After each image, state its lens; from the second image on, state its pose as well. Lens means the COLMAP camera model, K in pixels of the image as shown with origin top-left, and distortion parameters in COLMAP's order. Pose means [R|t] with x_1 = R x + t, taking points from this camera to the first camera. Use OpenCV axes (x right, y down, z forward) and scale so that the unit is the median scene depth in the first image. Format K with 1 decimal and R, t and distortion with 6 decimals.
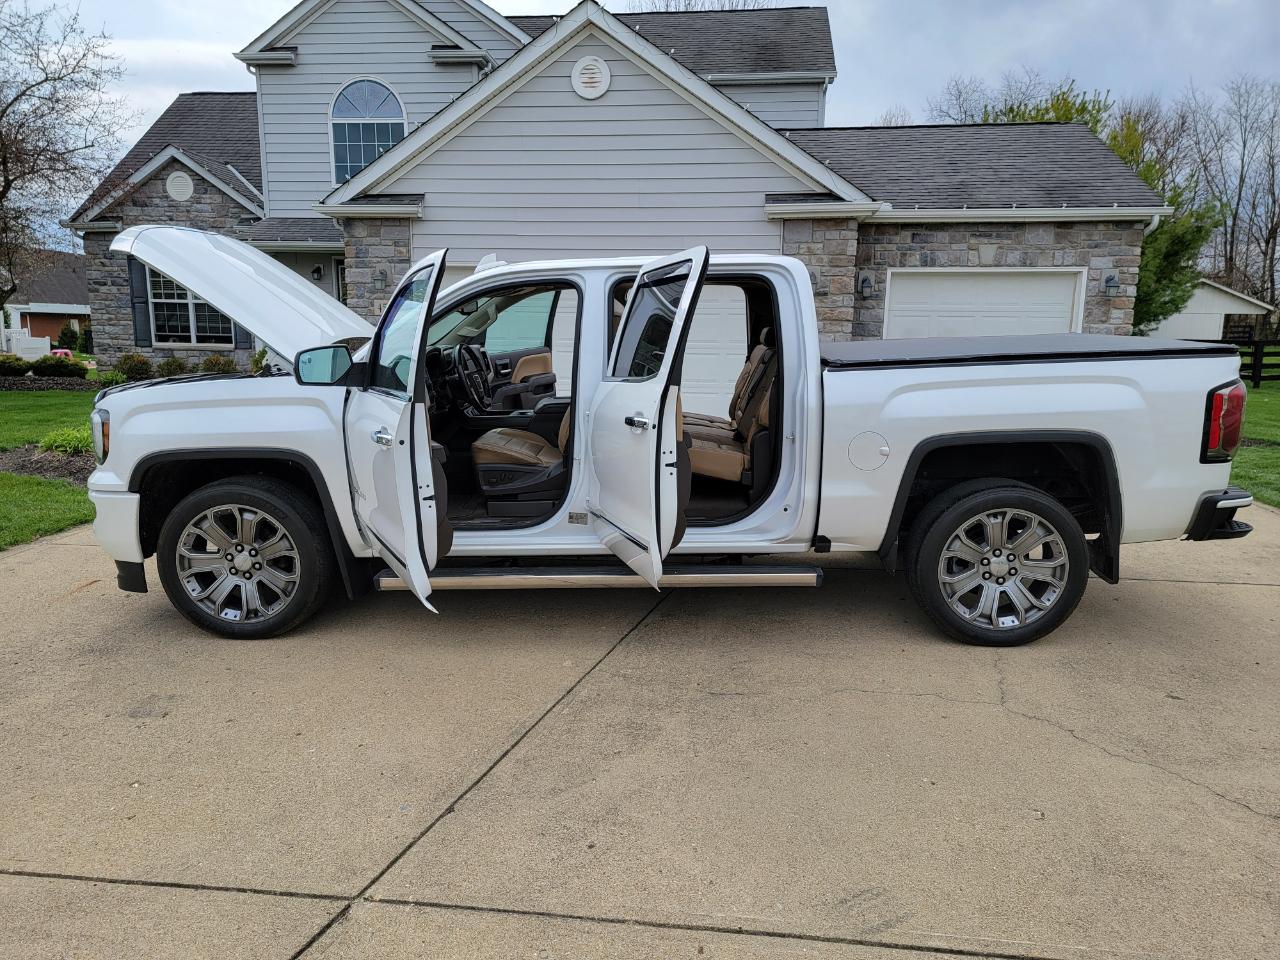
lens RADIAL K [[882.0, 0, 636.6], [0, 882.0, 485.6], [0, 0, 1]] dist [0.071191, -0.060723]
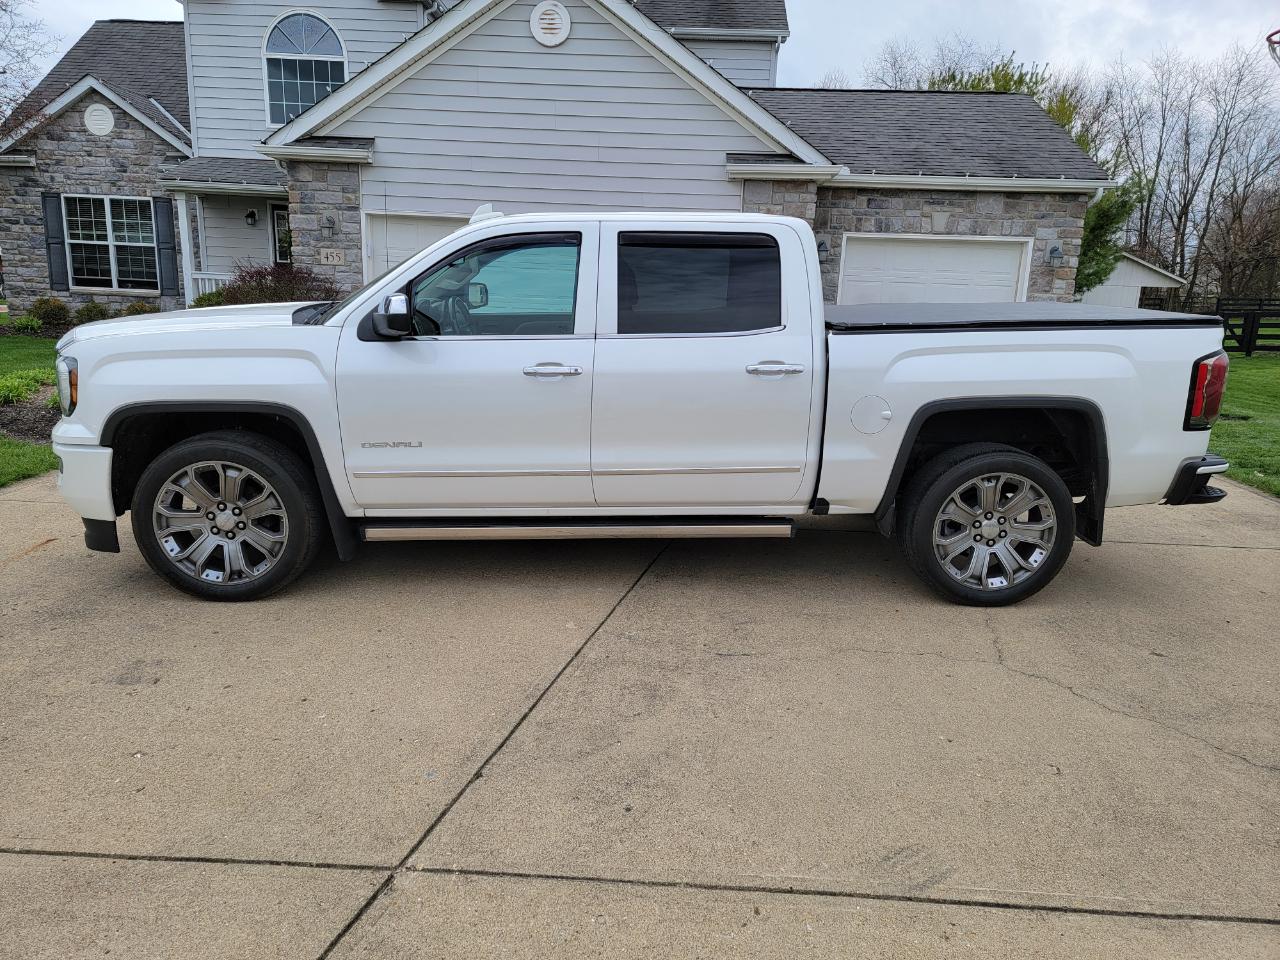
lens RADIAL K [[875.7, 0, 640.0], [0, 875.7, 480.0], [0, 0, 1]] dist [0.078926, -0.065842]
pose [[0.996669, 0.008637, 0.081099, -0.076610], [-0.011906, 0.999132, 0.039908, -0.001535], [-0.080684, -0.040740, 0.995907, 0.018903]]
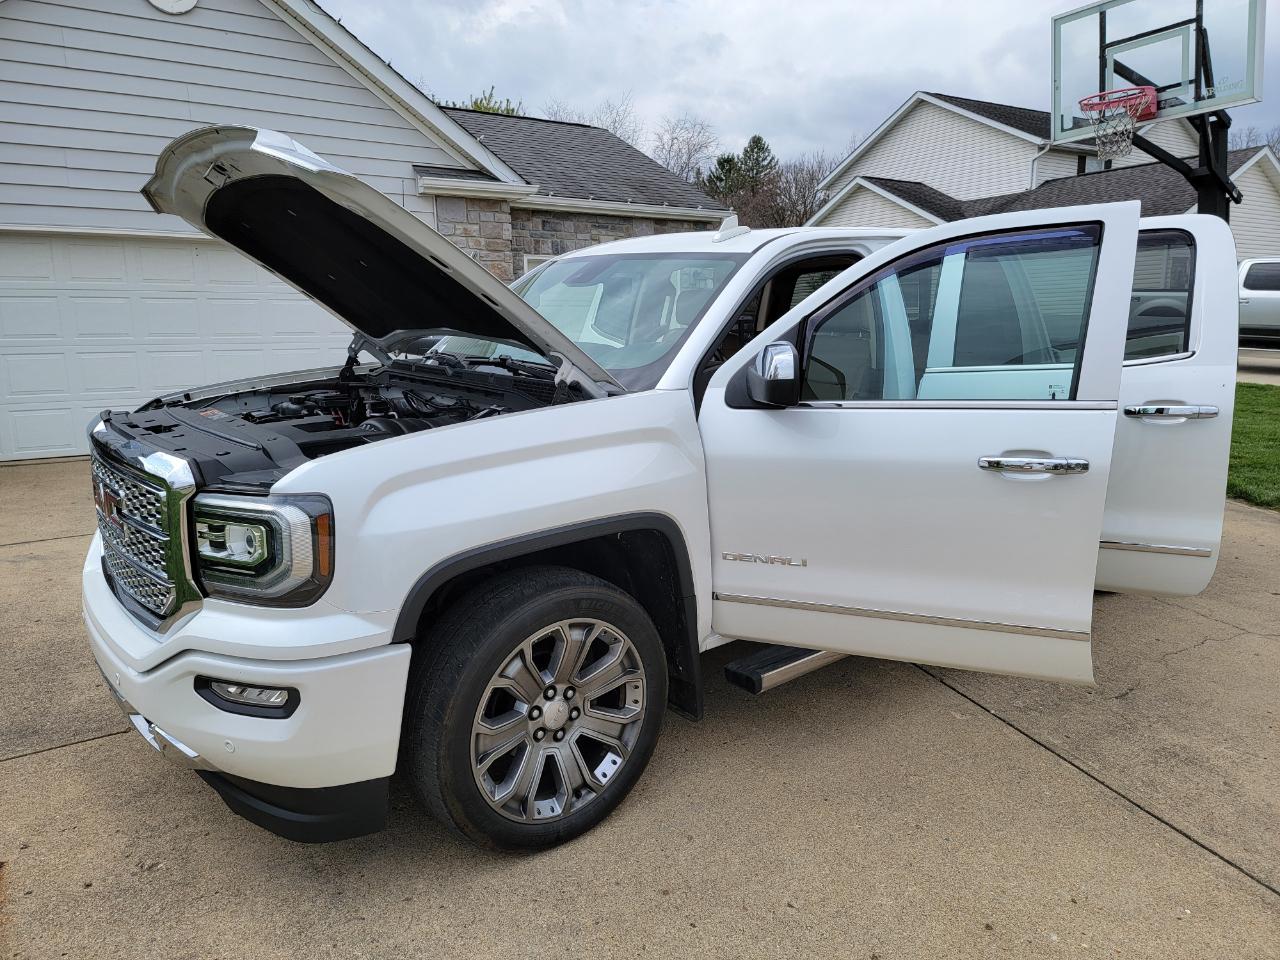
lens RADIAL K [[885.4, 0, 652.0], [0, 885.4, 477.2], [0, 0, 1]] dist [0.081075, -0.076230]
pose [[0.755760, -0.129786, 0.641859, -0.759808], [0.128493, 0.990500, 0.048986, -0.093694], [-0.642119, 0.045453, 0.765257, 0.495830]]
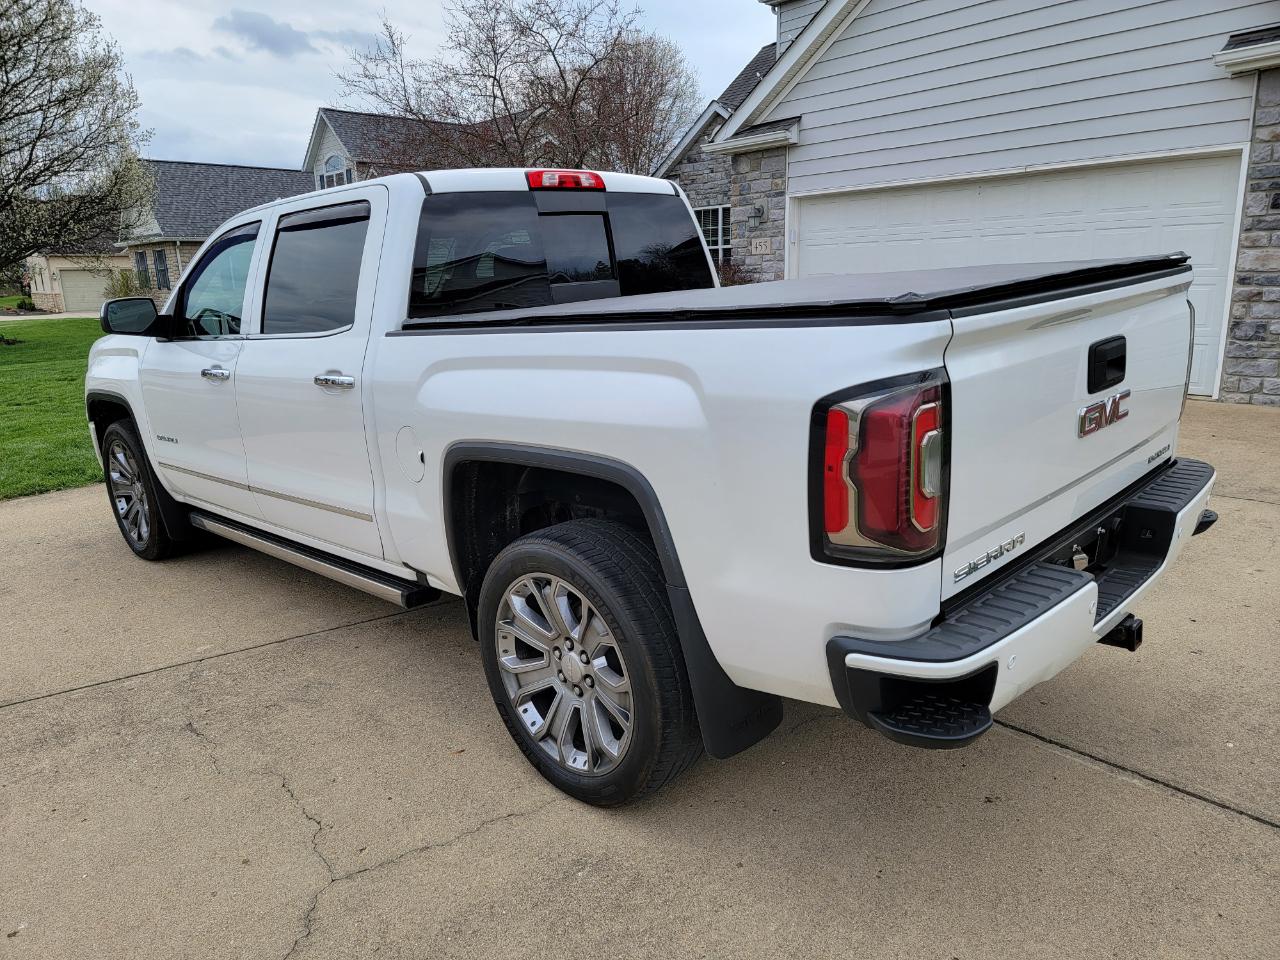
lens RADIAL K [[875.7, 0, 640.0], [0, 875.7, 480.0], [0, 0, 1]] dist [0.078926, -0.065842]
pose [[0.740776, 0.124965, -0.660026, 0.797138], [-0.080194, 0.991969, 0.097807, -0.093505], [0.666948, -0.019523, 0.744848, 0.578275]]
